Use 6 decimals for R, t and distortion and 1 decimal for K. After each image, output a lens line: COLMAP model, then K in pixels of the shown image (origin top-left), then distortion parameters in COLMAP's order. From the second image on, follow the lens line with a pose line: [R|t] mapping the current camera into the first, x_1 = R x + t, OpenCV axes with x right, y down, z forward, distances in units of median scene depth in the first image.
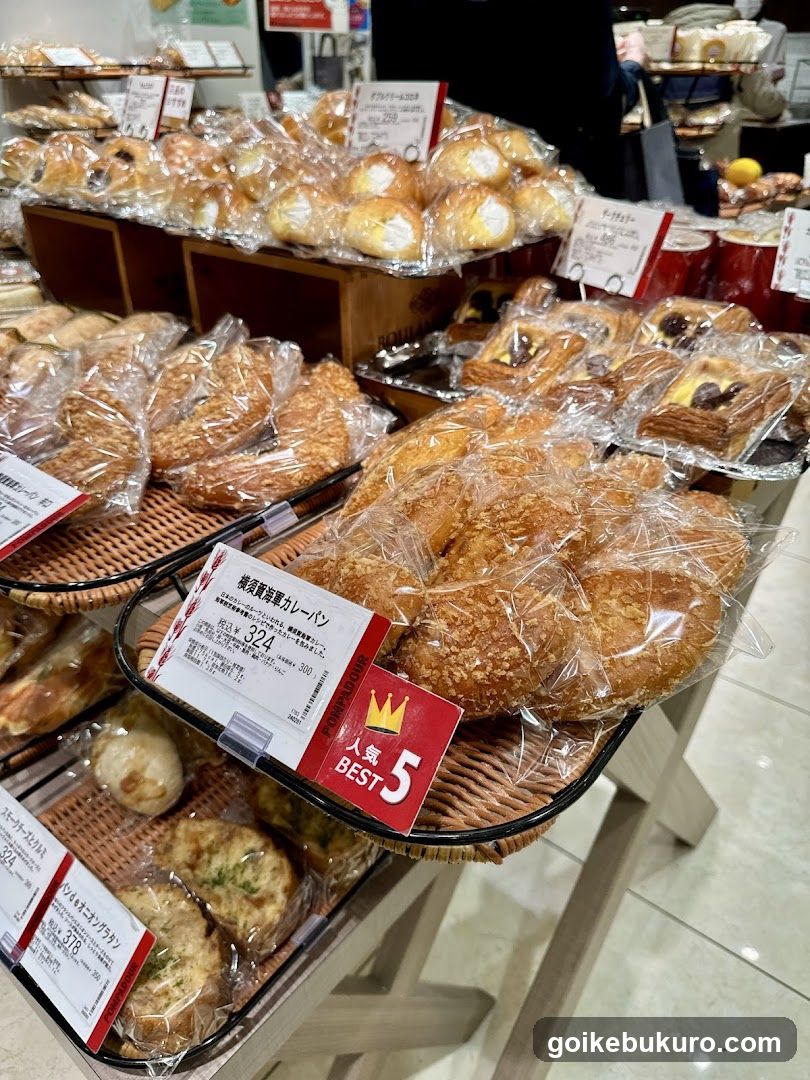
lens RADIAL K [[787.1, 0, 405.8], [0, 787.1, 540.1], [0, 0, 1]] dist [0.006808, -0.028361]
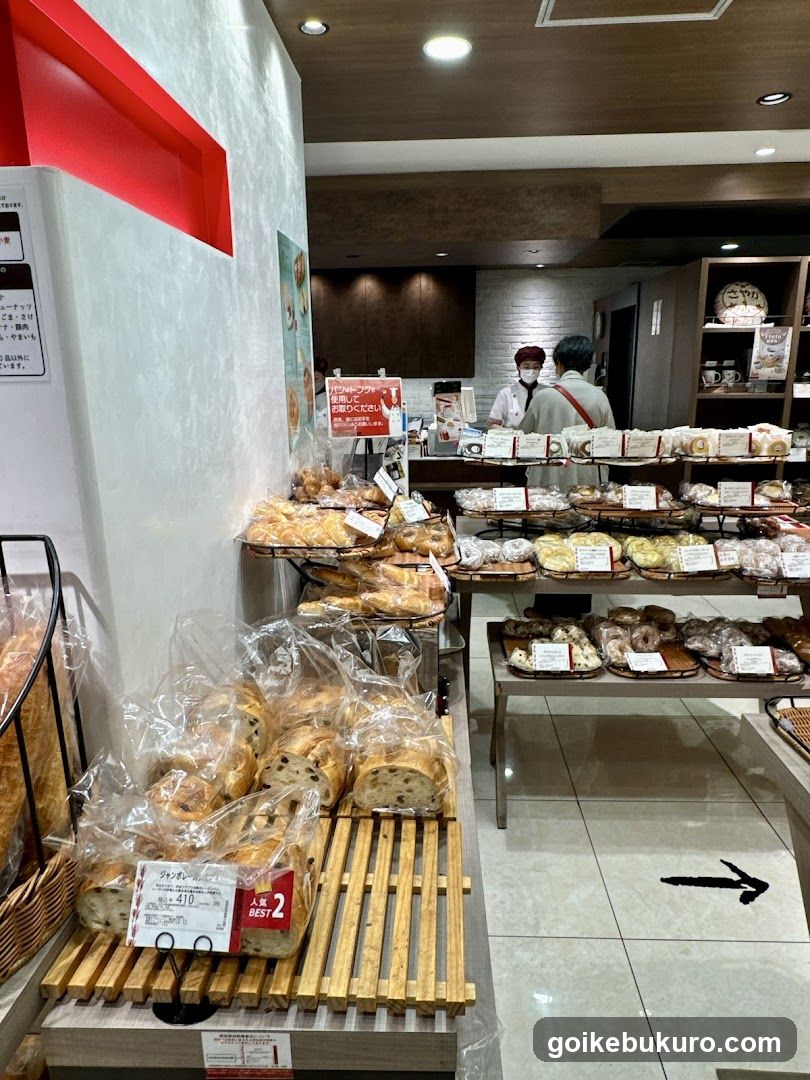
lens RADIAL K [[685.9, 0, 407.1], [0, 685.9, 540.1], [0, 0, 1]] dist [0.003622, 0.000059]
pose [[0.805729, -0.164409, 0.569008, -2.474648], [0.324944, 0.925915, -0.192595, -1.400820], [-0.495189, 0.340075, 0.799460, 1.308080]]
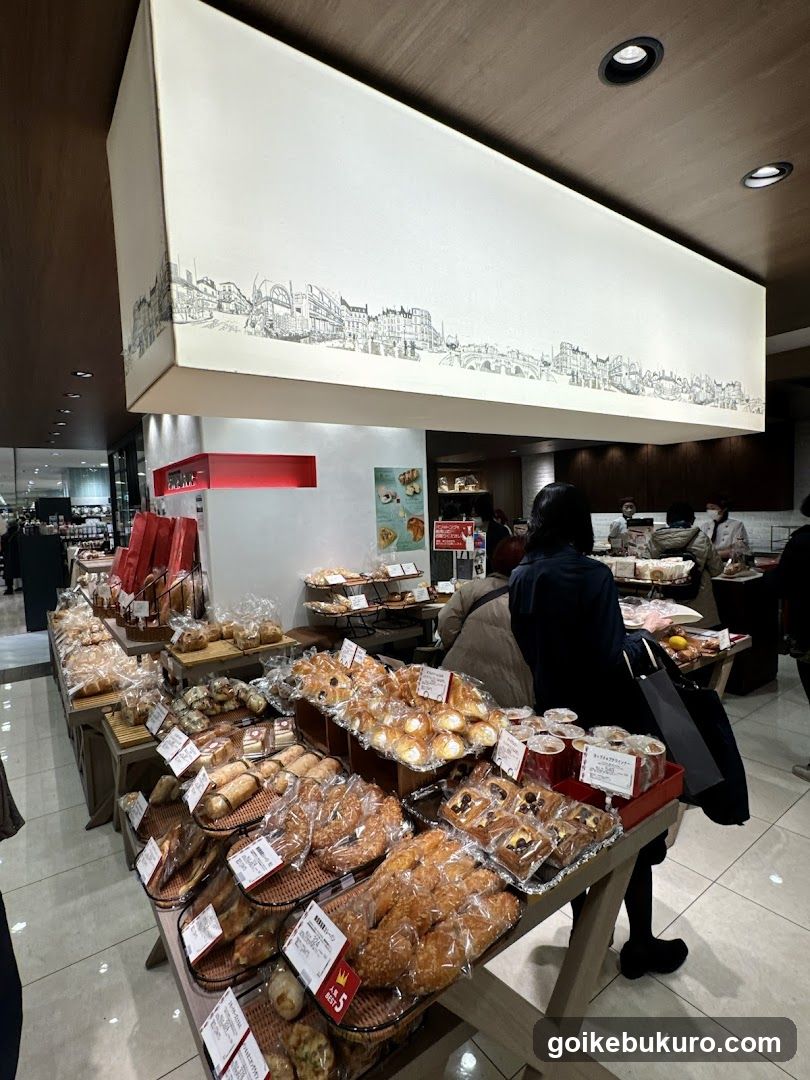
lens RADIAL K [[532.1, 0, 404.2], [0, 532.1, 538.9], [0, 0, 1]] dist [-0.003989, 0.002021]
pose [[0.965836, -0.025245, -0.257920, 0.421392], [-0.096611, 0.888425, -0.448739, -0.219017], [0.240471, 0.458326, 0.855635, -0.836939]]
